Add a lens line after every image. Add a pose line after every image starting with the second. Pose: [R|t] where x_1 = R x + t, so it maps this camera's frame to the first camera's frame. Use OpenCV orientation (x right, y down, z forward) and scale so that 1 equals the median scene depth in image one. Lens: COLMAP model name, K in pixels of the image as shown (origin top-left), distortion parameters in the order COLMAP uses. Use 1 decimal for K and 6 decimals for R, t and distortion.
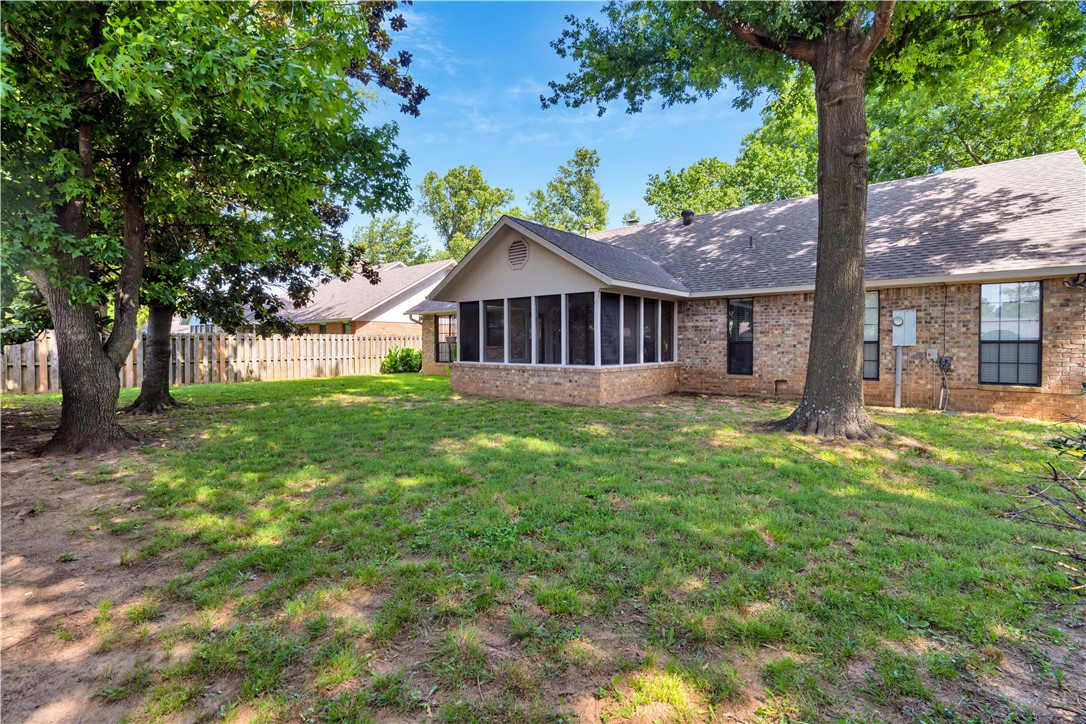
lens RADIAL K [[487.8, 0, 548.3], [0, 487.8, 363.5], [0, 0, 1]] dist [-0.008973, 0.000366]
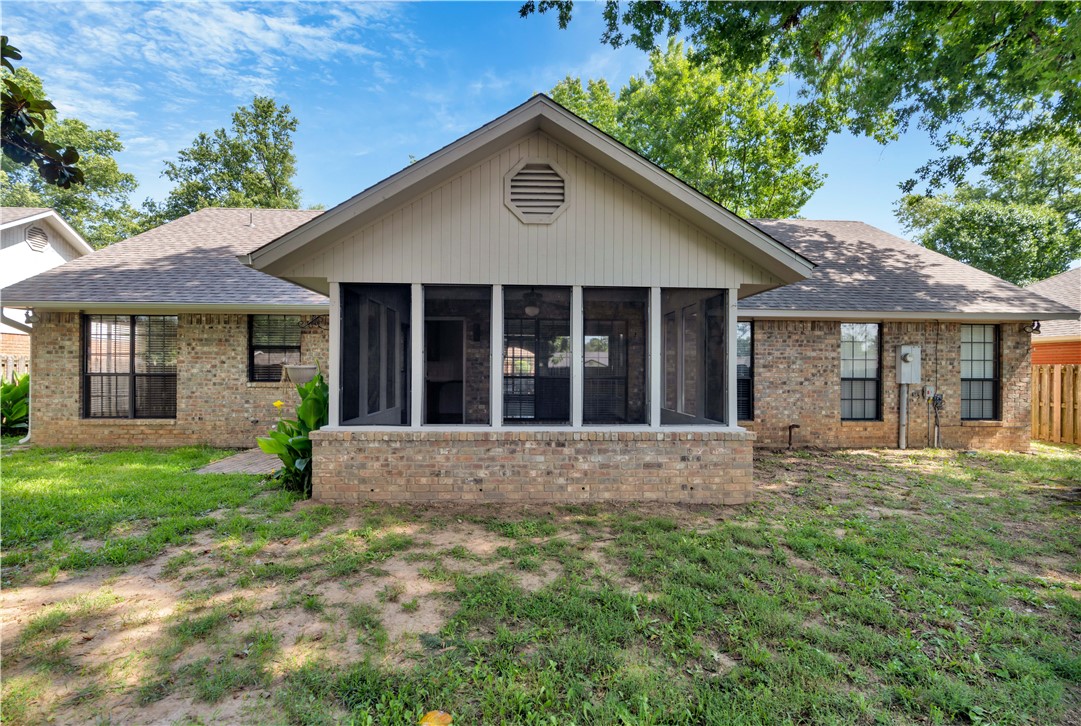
lens RADIAL K [[502.0, 0, 540.4], [0, 502.0, 377.5], [0, 0, 1]] dist [-0.015273, -0.000151]
pose [[0.742765, -0.003843, 0.669541, -0.423860], [0.021504, 0.999605, -0.018119, -0.043463], [-0.669207, 0.027856, 0.742554, 0.716940]]
